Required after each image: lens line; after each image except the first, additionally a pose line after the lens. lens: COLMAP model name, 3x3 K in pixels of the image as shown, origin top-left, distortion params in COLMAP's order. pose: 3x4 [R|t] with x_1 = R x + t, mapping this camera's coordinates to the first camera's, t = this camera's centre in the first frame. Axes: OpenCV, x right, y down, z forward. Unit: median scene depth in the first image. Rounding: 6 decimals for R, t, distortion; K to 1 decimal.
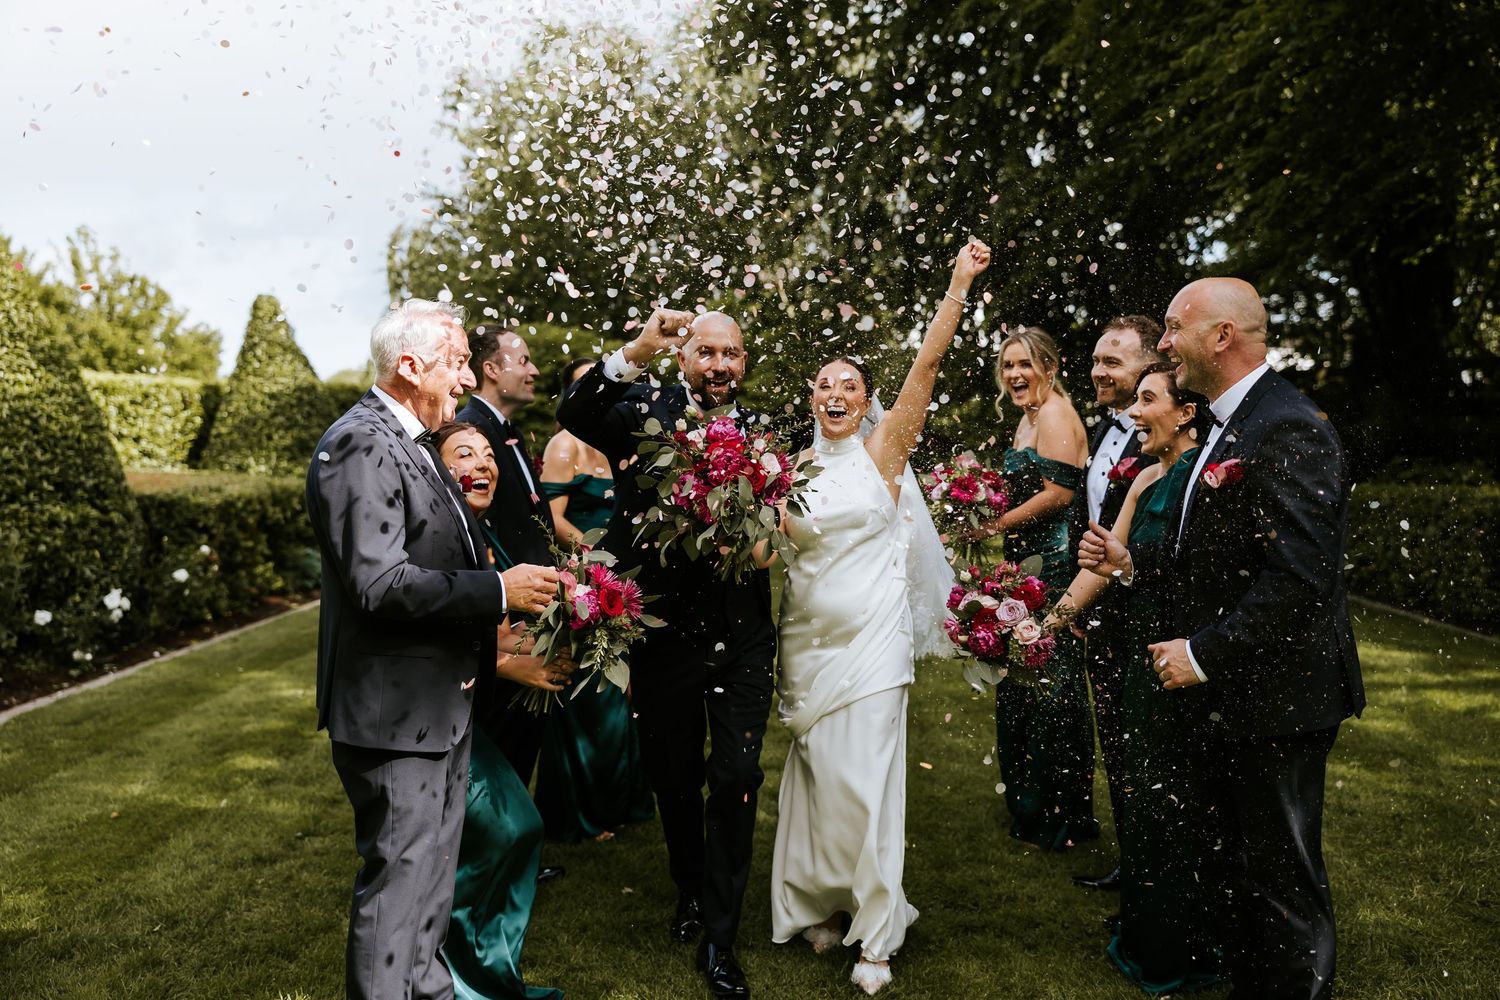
lens RADIAL K [[1453.5, 0, 749.3], [0, 1453.5, 499.5], [0, 0, 1]] dist [0.004304, 0.000000]
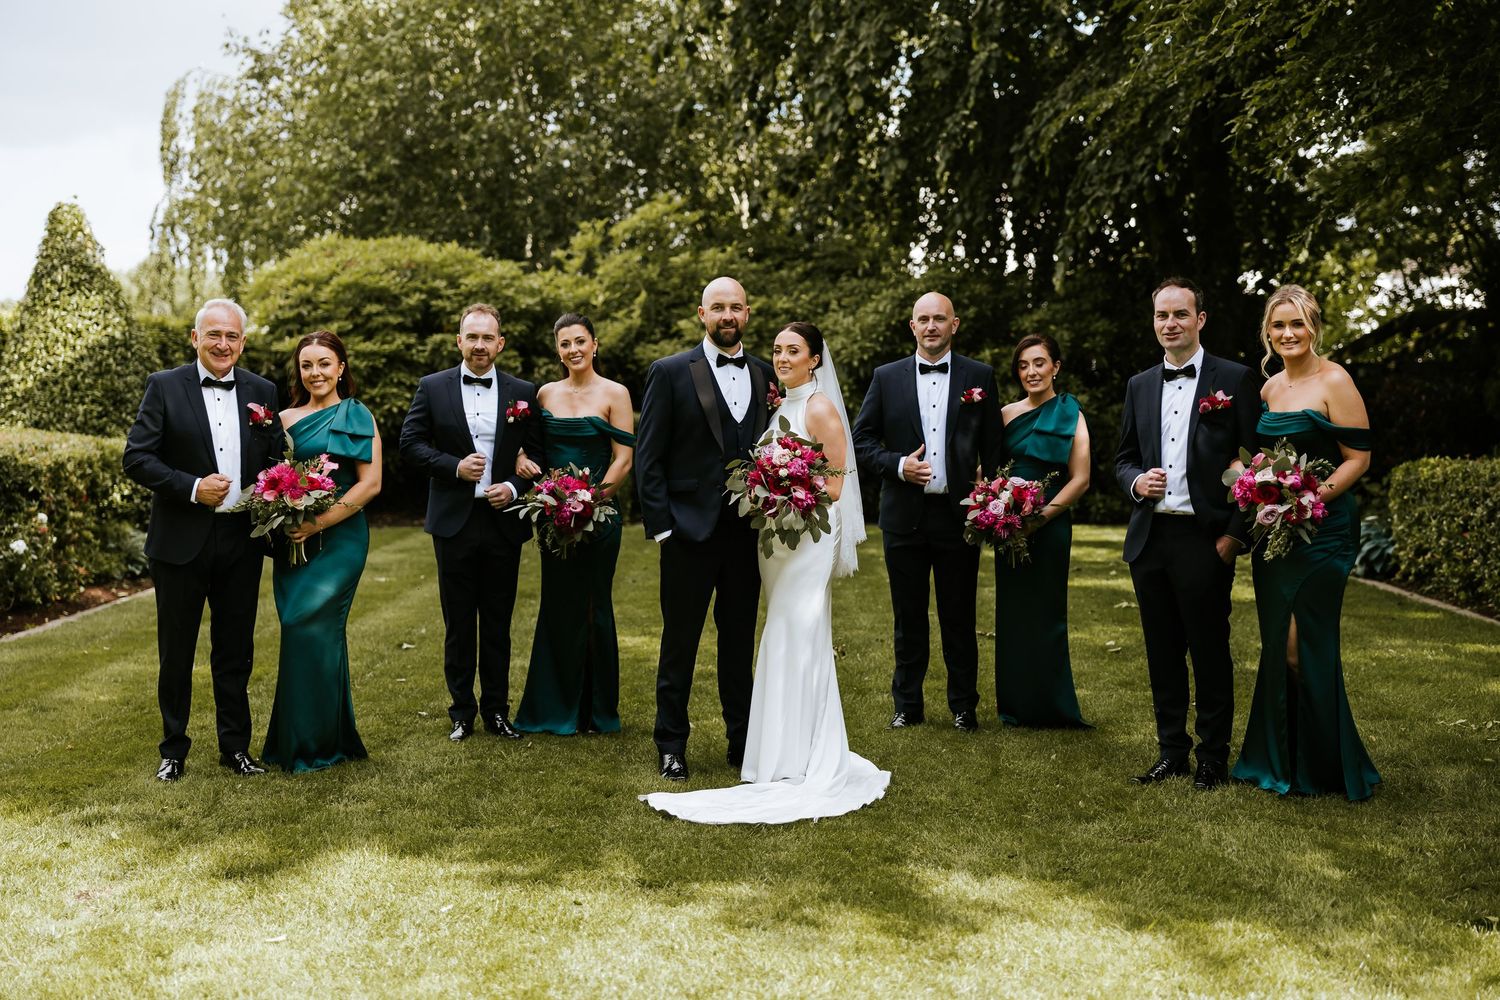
lens RADIAL K [[2113.3, 0, 750.6], [0, 2113.3, 501.0], [0, 0, 1]] dist [0.029617, 0.000000]
pose [[0.999388, 0.010069, 0.033494, -0.002365], [-0.010283, 0.999928, 0.006203, 0.008167], [-0.033429, -0.006544, 0.999420, -0.157661]]
